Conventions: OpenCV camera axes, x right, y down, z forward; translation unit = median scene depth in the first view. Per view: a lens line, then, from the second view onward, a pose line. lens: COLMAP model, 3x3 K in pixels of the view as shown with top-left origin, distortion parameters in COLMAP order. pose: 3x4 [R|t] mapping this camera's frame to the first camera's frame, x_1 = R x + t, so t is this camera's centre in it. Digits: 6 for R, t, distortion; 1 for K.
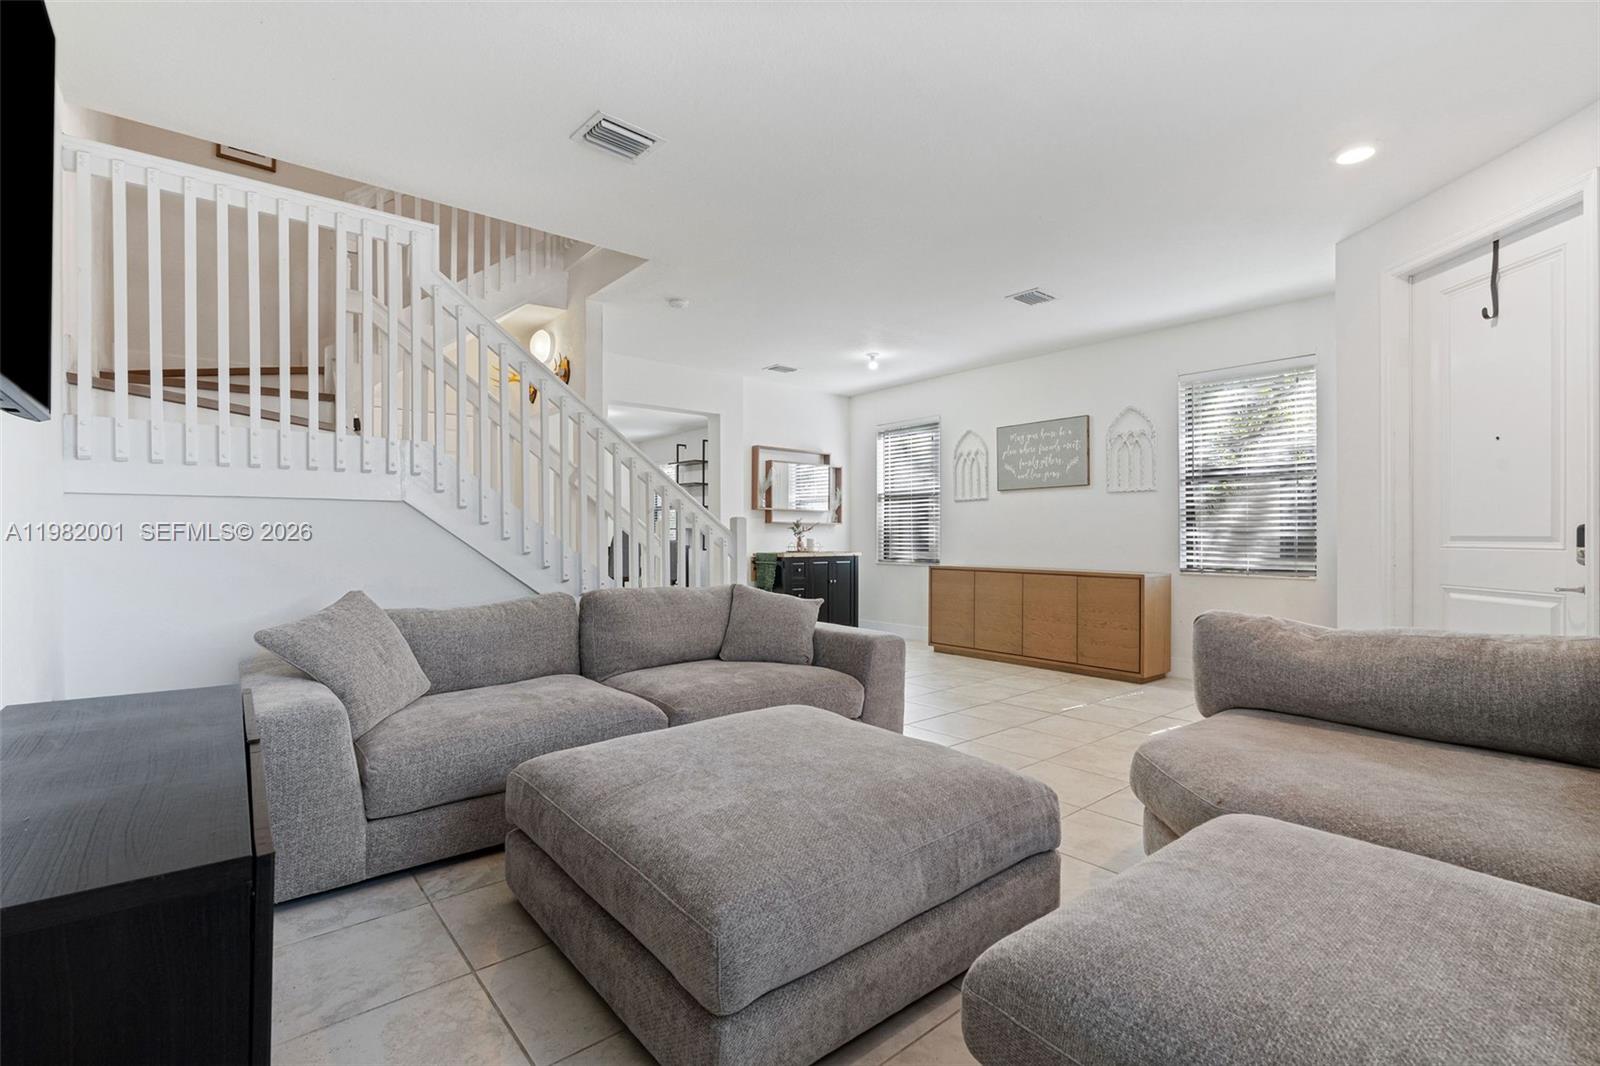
lens RADIAL K [[724.0, 0, 795.2], [0, 724.0, 535.6], [0, 0, 1]] dist [-0.001418, 0.000179]
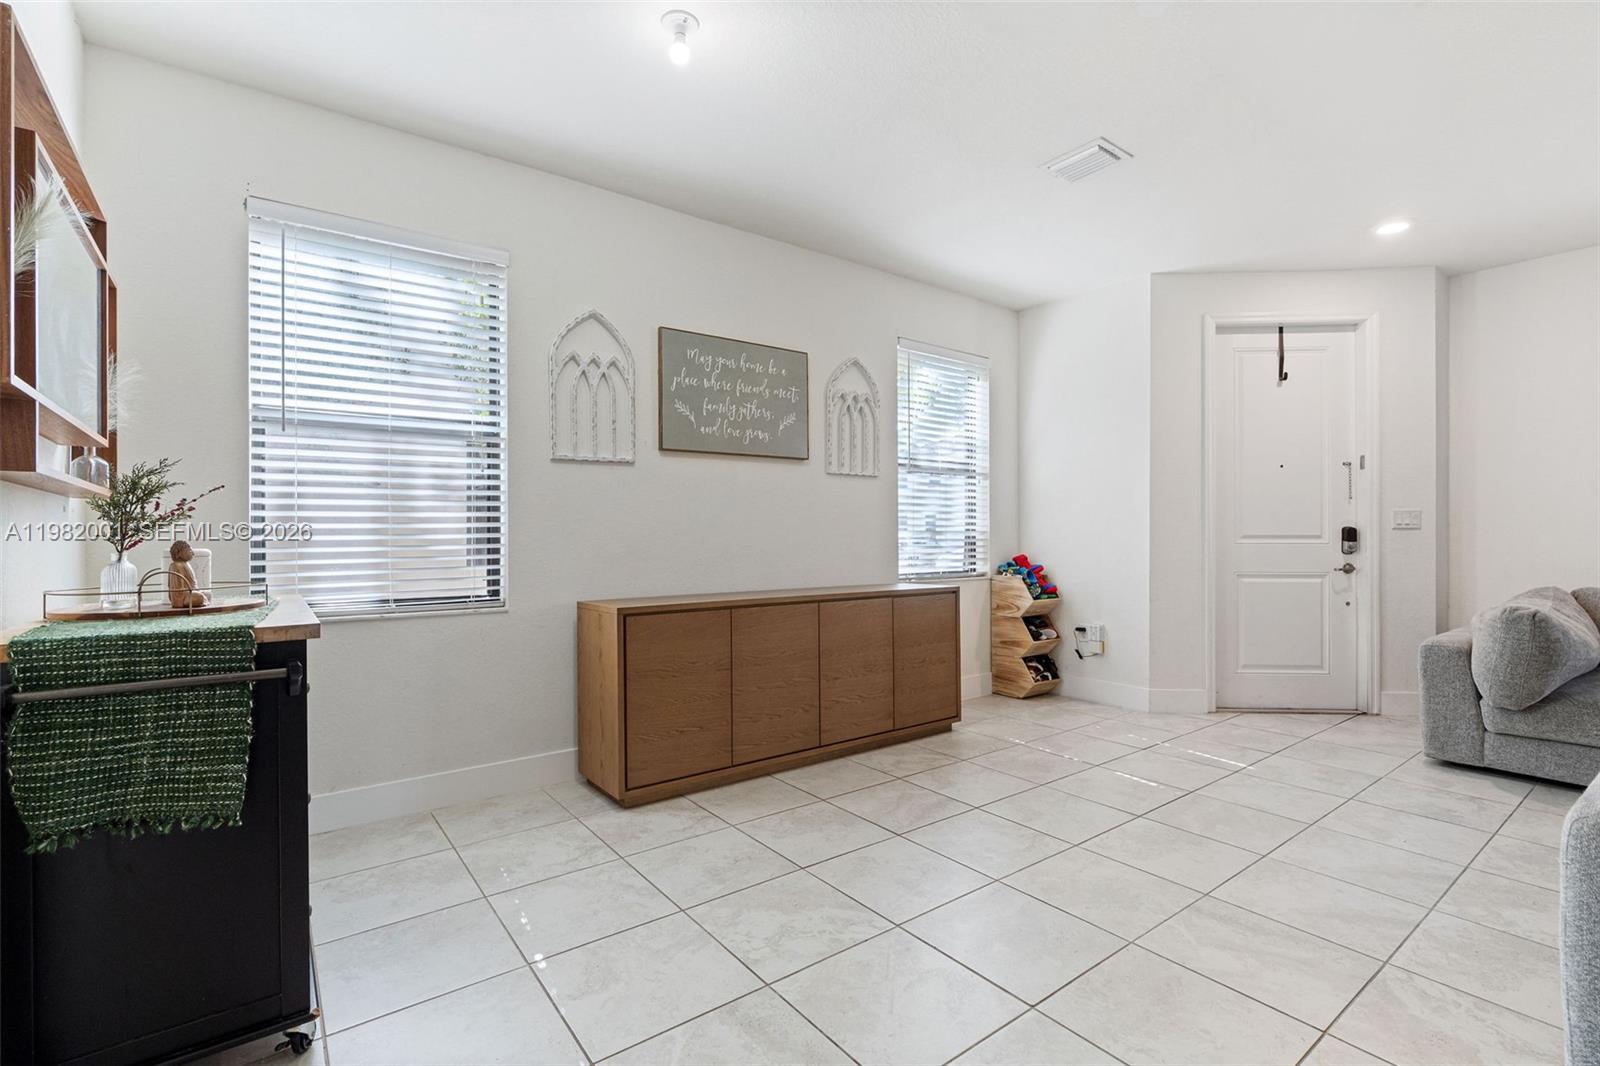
lens RADIAL K [[714.0, 0, 798.7], [0, 714.0, 541.6], [0, 0, 1]] dist [-0.001530, 0.000157]
pose [[0.057776, 0.006260, 0.998310, -0.223560], [0.017304, 0.999824, -0.007271, 0.008882], [-0.998180, 0.017695, 0.057657, 0.891846]]
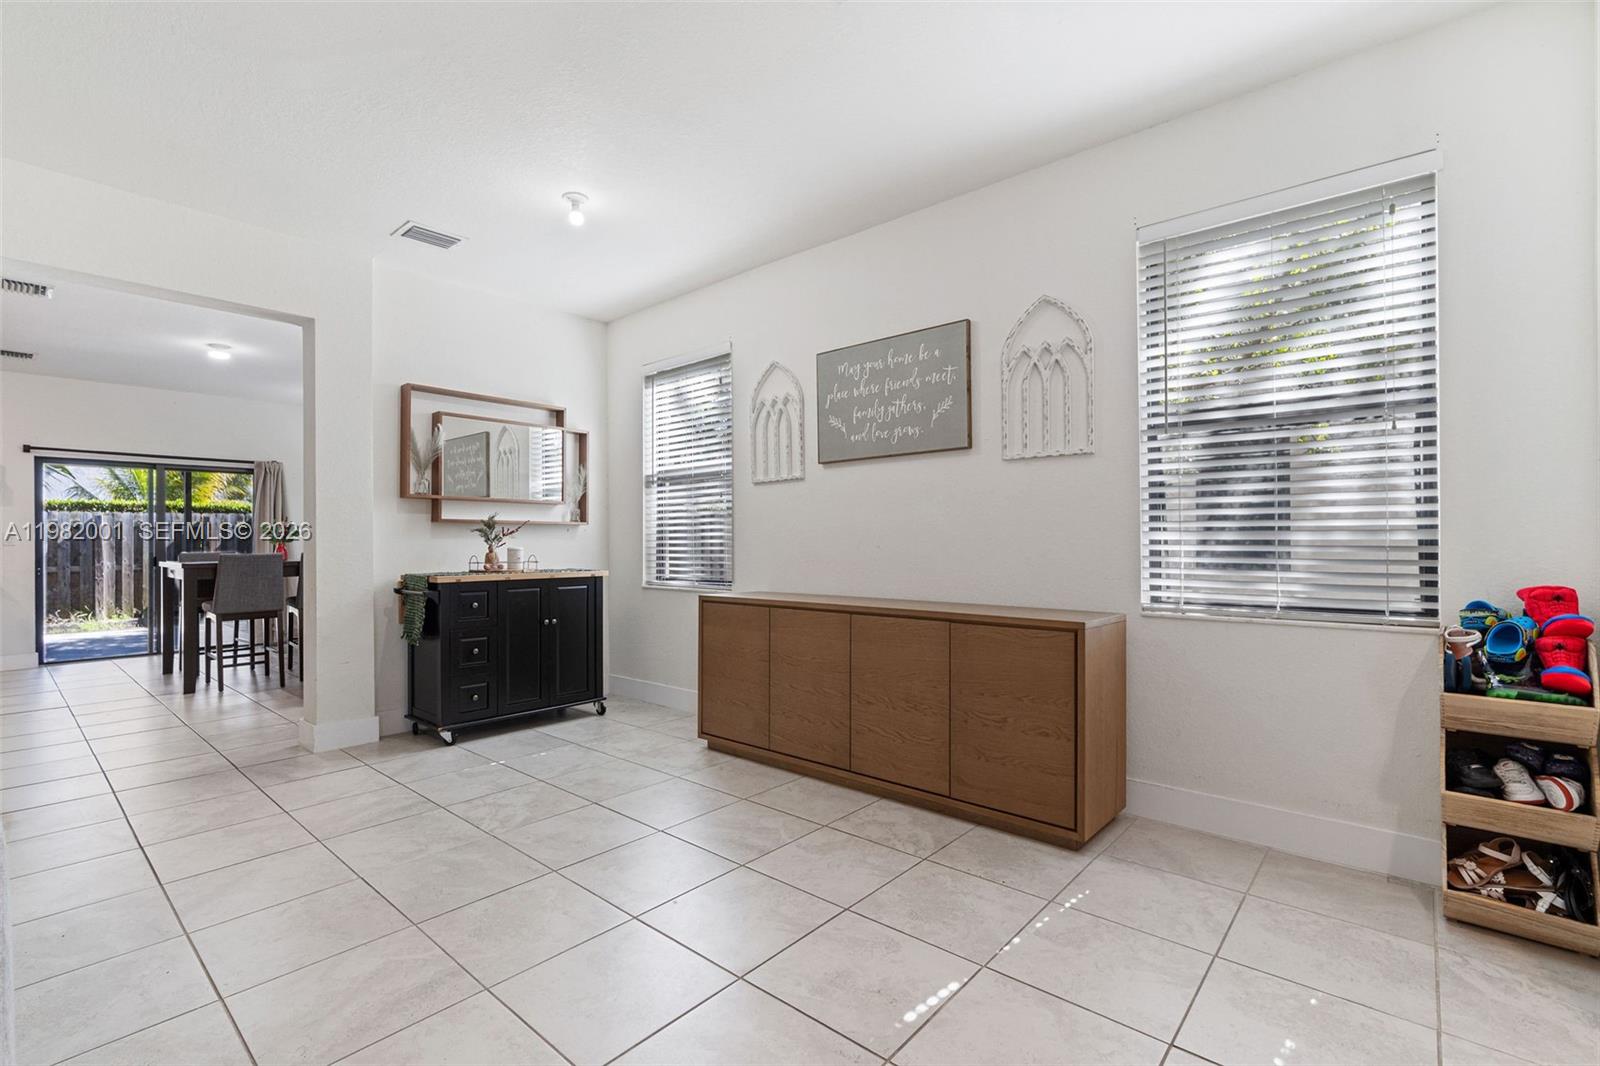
lens RADIAL K [[724.0, 0, 795.2], [0, 724.0, 535.6], [0, 0, 1]] dist [-0.001418, 0.000179]
pose [[0.988747, -0.002876, 0.149568, 0.178263], [0.004604, 0.999927, -0.011213, 0.001750], [-0.149524, 0.011775, 0.988688, 0.442673]]
